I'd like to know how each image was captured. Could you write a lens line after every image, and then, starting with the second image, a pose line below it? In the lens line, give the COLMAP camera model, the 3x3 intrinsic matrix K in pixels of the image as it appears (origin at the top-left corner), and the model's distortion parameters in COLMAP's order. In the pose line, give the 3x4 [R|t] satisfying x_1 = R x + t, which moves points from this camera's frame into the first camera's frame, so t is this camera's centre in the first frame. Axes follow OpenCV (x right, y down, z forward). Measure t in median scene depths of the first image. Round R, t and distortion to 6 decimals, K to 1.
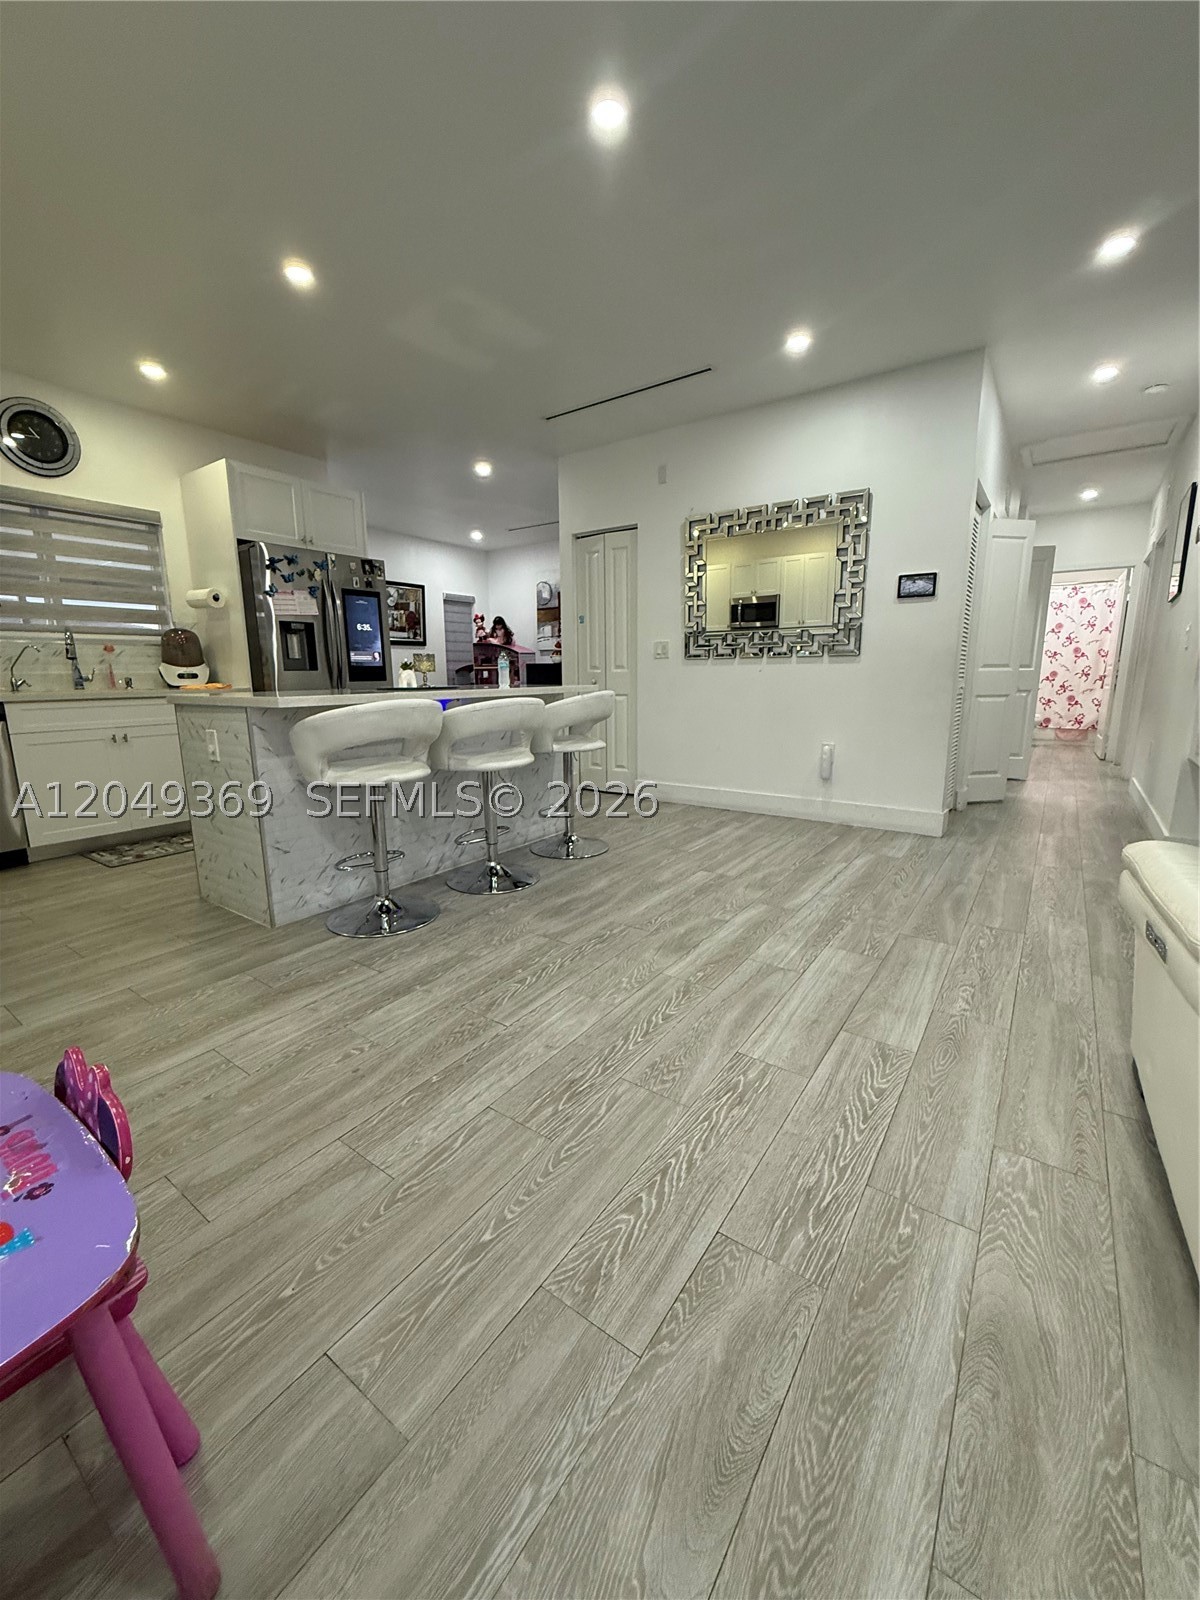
lens RADIAL K [[639.3, 0, 600.6], [0, 639.3, 797.1], [0, 0, 1]] dist [-0.000595, 0.000286]
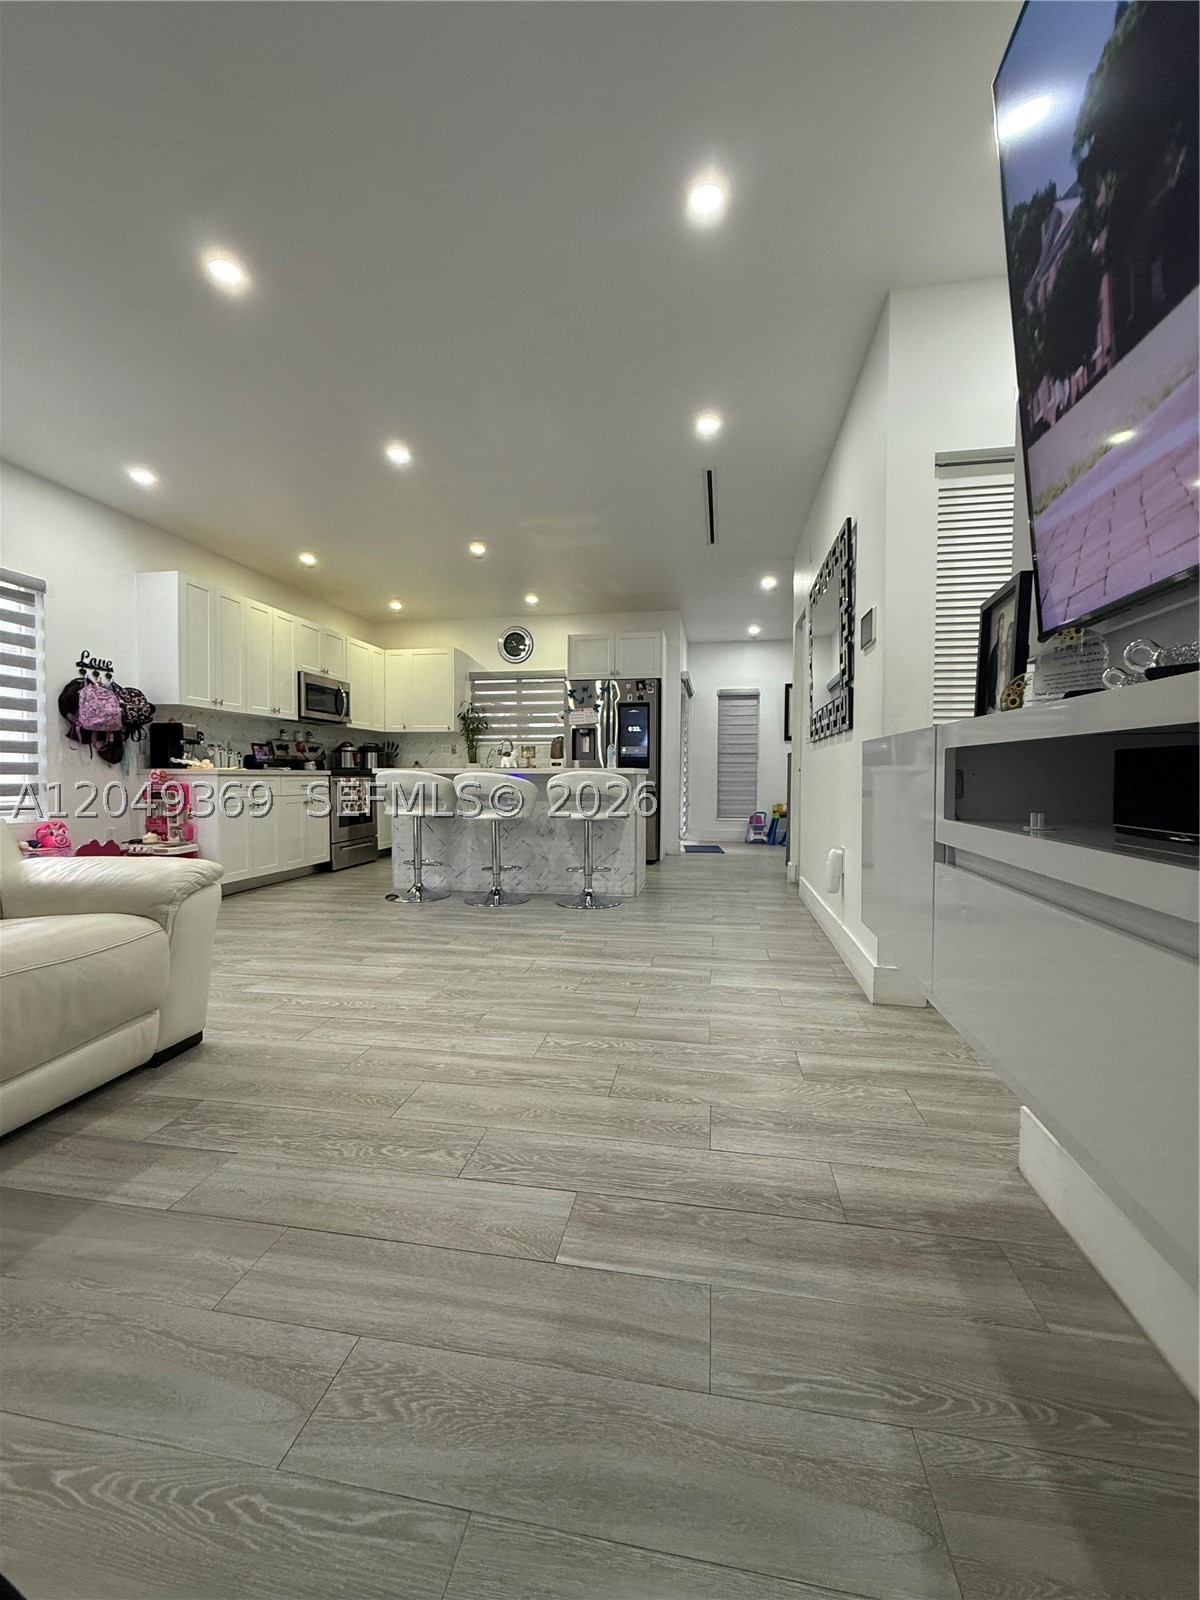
lens RADIAL K [[639.3, 0, 600.6], [0, 639.3, 797.1], [0, 0, 1]] dist [-0.000595, 0.000286]
pose [[0.427714, 0.039069, -0.903070, 0.949614], [-0.178882, 0.982965, -0.042197, -0.061595], [0.886037, 0.179591, 0.427416, 0.439661]]
